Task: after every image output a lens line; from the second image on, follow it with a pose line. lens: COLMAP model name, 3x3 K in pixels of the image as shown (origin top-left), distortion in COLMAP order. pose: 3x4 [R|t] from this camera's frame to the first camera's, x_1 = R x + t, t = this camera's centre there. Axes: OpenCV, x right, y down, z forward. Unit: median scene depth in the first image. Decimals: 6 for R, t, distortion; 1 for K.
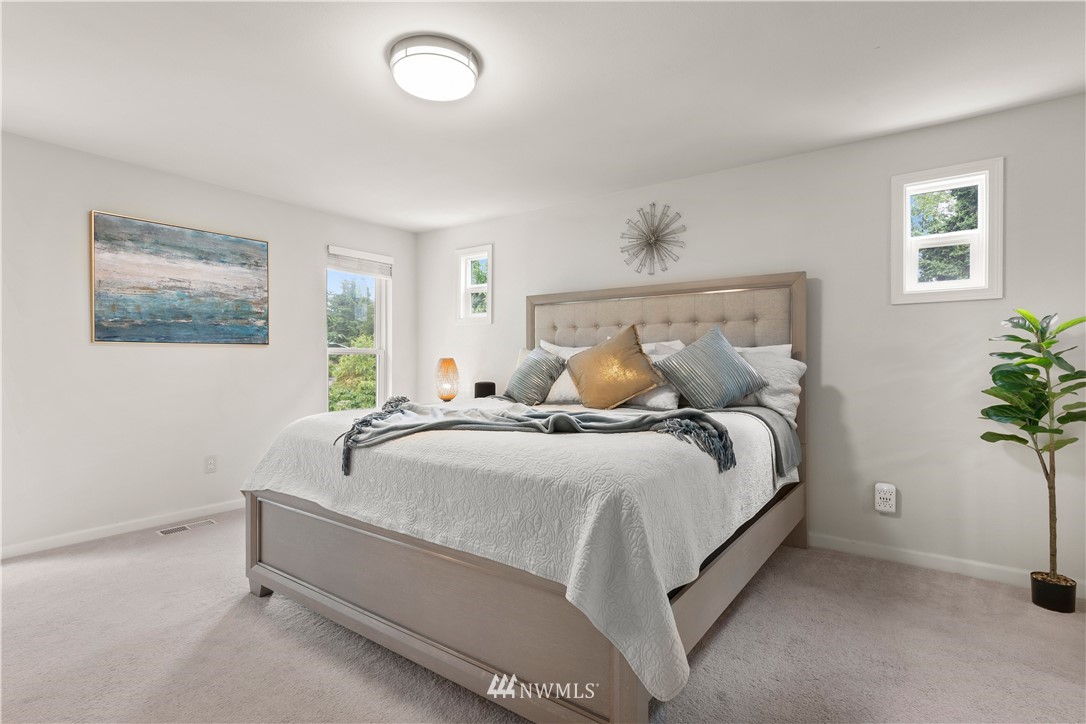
lens RADIAL K [[522.8, 0, 541.9], [0, 522.8, 359.8], [0, 0, 1]] dist [0.004010, 0.000006]
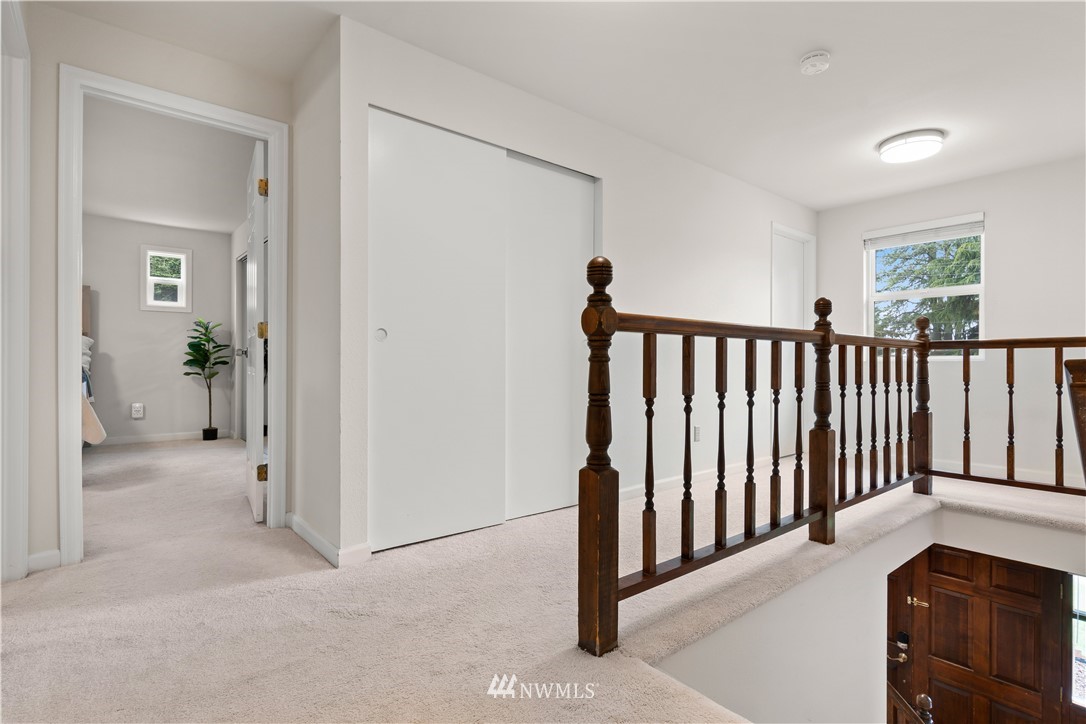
lens RADIAL K [[543.3, 0, 545.0], [0, 543.3, 360.0], [0, 0, 1]] dist [0.002168, 0.000201]
pose [[0.235244, 0.004196, 0.971927, -1.099741], [0.003327, 0.999981, -0.005122, 0.109744], [-0.971931, 0.004439, 0.235226, -1.088922]]
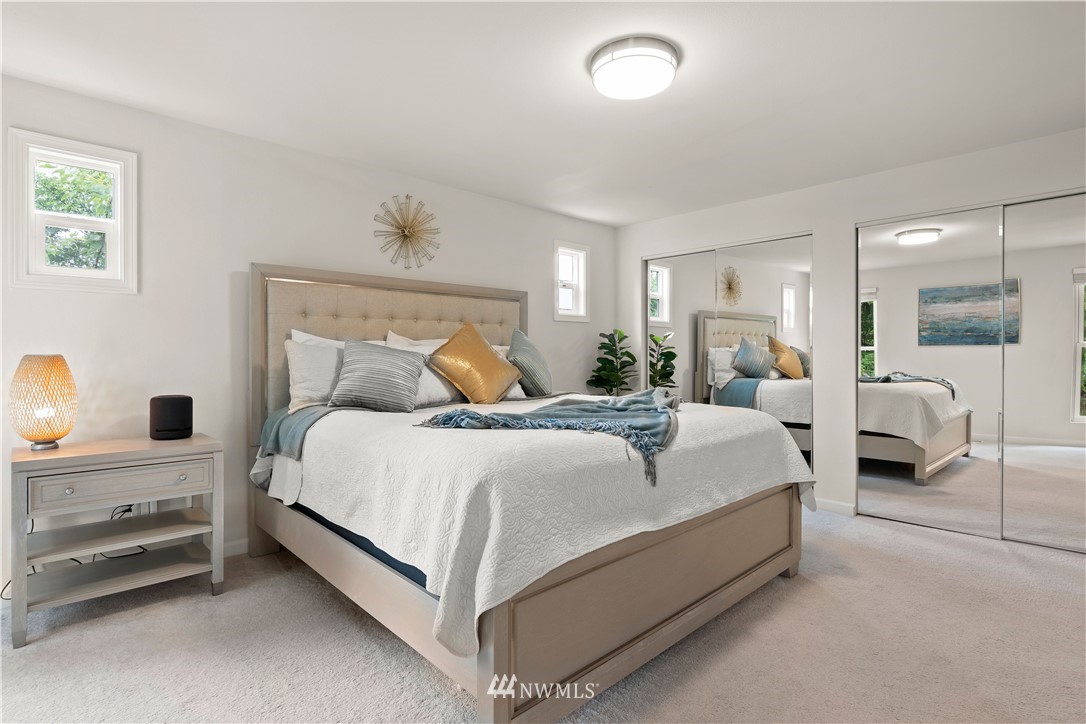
lens RADIAL K [[542.6, 0, 538.0], [0, 542.6, 355.3], [0, 0, 1]] dist [0.032717, 0.000662]
pose [[0.193030, -0.004421, 0.981183, -0.036119], [-0.000207, 0.999990, 0.004547, -0.000241], [-0.981193, -0.001081, 0.193028, 0.027496]]
